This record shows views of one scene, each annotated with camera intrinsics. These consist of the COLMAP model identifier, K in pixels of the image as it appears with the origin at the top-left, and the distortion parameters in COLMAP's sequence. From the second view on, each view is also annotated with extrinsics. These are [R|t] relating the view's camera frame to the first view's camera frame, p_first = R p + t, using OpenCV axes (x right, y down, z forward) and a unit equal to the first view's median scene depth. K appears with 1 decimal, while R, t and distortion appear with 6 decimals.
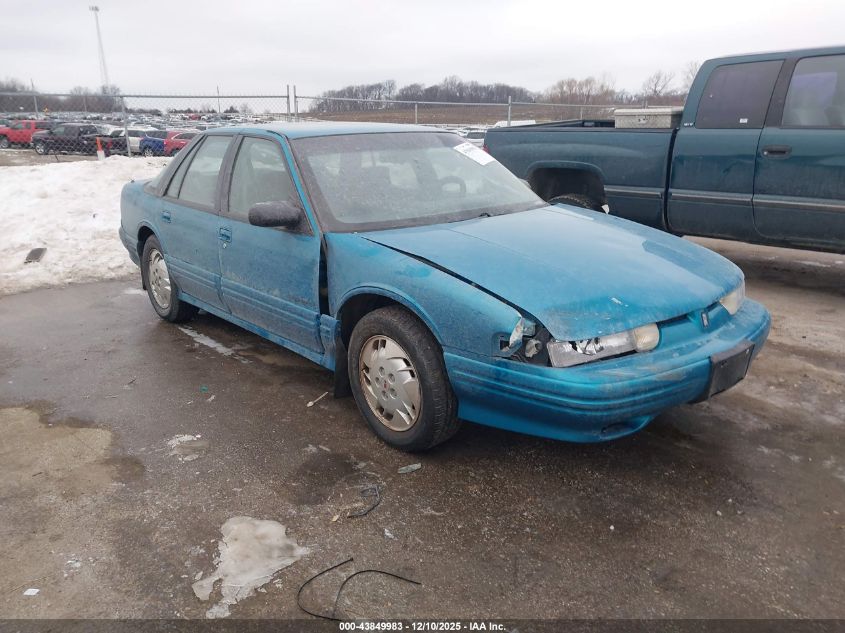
lens RADIAL K [[762.9, 0, 422.5], [0, 762.9, 316.5], [0, 0, 1]] dist [0.000438, 0.001865]
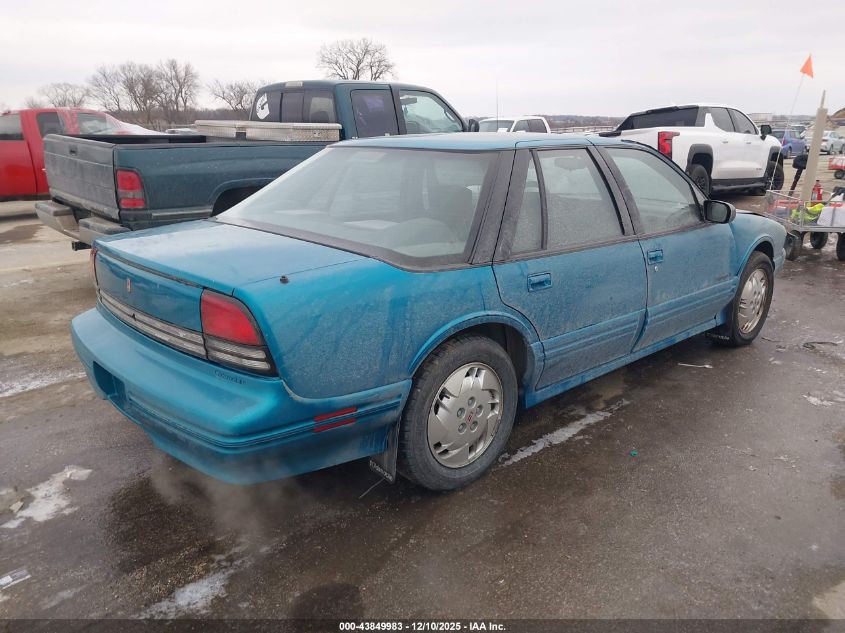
lens RADIAL K [[762.9, 0, 422.5], [0, 762.9, 316.5], [0, 0, 1]] dist [0.000438, 0.001865]
pose [[-0.151951, -0.221922, 0.963152, -0.947040], [0.250586, 0.933979, 0.254734, -0.292378], [-0.956095, 0.280059, -0.086309, 1.177244]]
